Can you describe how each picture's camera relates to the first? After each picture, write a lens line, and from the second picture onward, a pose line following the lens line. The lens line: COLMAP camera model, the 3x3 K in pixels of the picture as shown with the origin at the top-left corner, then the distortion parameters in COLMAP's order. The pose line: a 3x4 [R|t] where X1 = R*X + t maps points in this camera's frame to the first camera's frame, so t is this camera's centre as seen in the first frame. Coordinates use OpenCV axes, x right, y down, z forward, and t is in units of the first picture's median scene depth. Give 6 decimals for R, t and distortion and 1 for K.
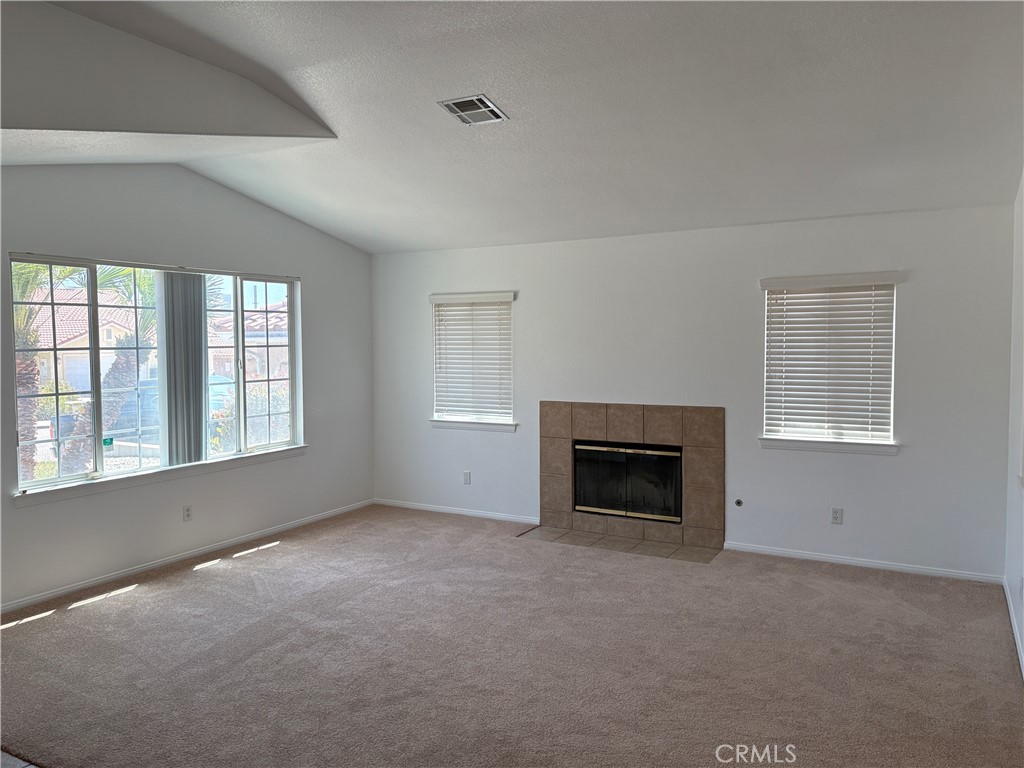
lens RADIAL K [[783.2, 0, 501.8], [0, 783.2, 381.2], [0, 0, 1]] dist [0.072117, -0.091246]
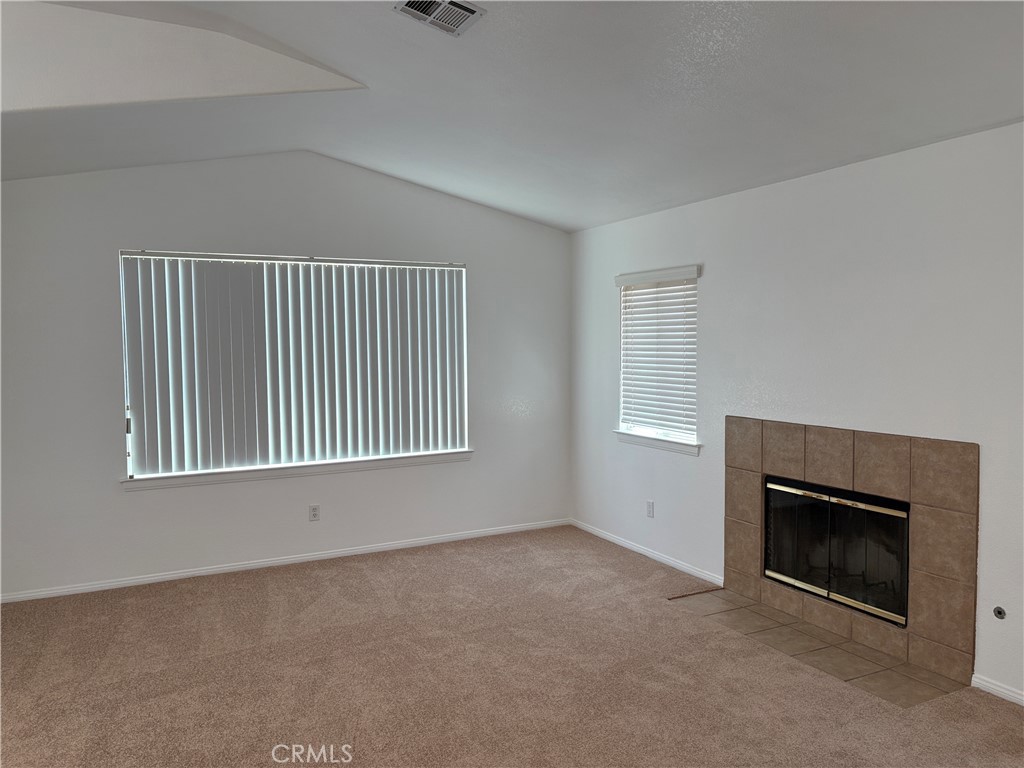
lens RADIAL K [[783.2, 0, 517.4], [0, 783.2, 389.5], [0, 0, 1]] dist [0.072117, -0.091246]
pose [[0.830752, 0.033918, -0.555609, 0.307616], [-0.026064, 0.999417, 0.022039, -0.010235], [0.556033, -0.003827, 0.831152, 0.312437]]
